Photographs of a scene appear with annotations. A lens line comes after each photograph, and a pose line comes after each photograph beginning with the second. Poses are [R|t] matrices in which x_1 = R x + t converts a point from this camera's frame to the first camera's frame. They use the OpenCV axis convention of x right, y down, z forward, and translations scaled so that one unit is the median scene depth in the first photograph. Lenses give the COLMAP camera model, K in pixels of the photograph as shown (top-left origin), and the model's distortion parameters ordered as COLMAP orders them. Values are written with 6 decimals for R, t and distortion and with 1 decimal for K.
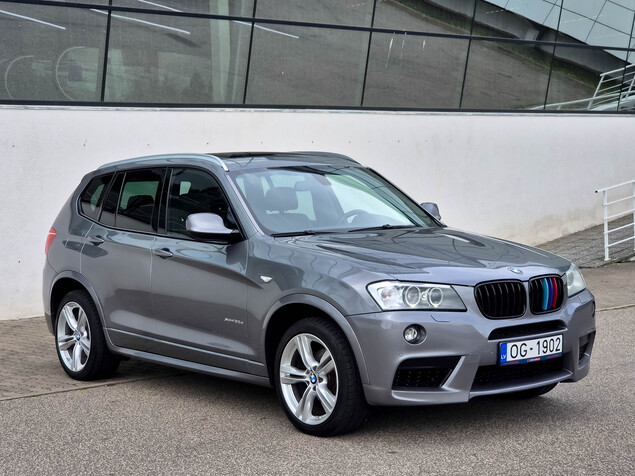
lens RADIAL K [[1405.1, 0, 317.5], [0, 1405.1, 238.0], [0, 0, 1]] dist [0.035991, 0.276702]
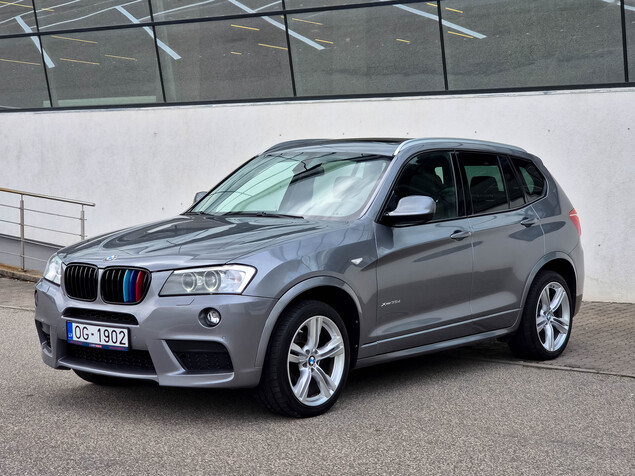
lens RADIAL K [[1282.8, 0, 317.5], [0, 1282.8, 238.0], [0, 0, 1]] dist [0.008496, 0.132550]
pose [[0.178042, 0.084295, -0.980406, 1.072914], [-0.062569, 0.995278, 0.074212, -0.068882], [0.982032, 0.048130, 0.182476, 0.974918]]
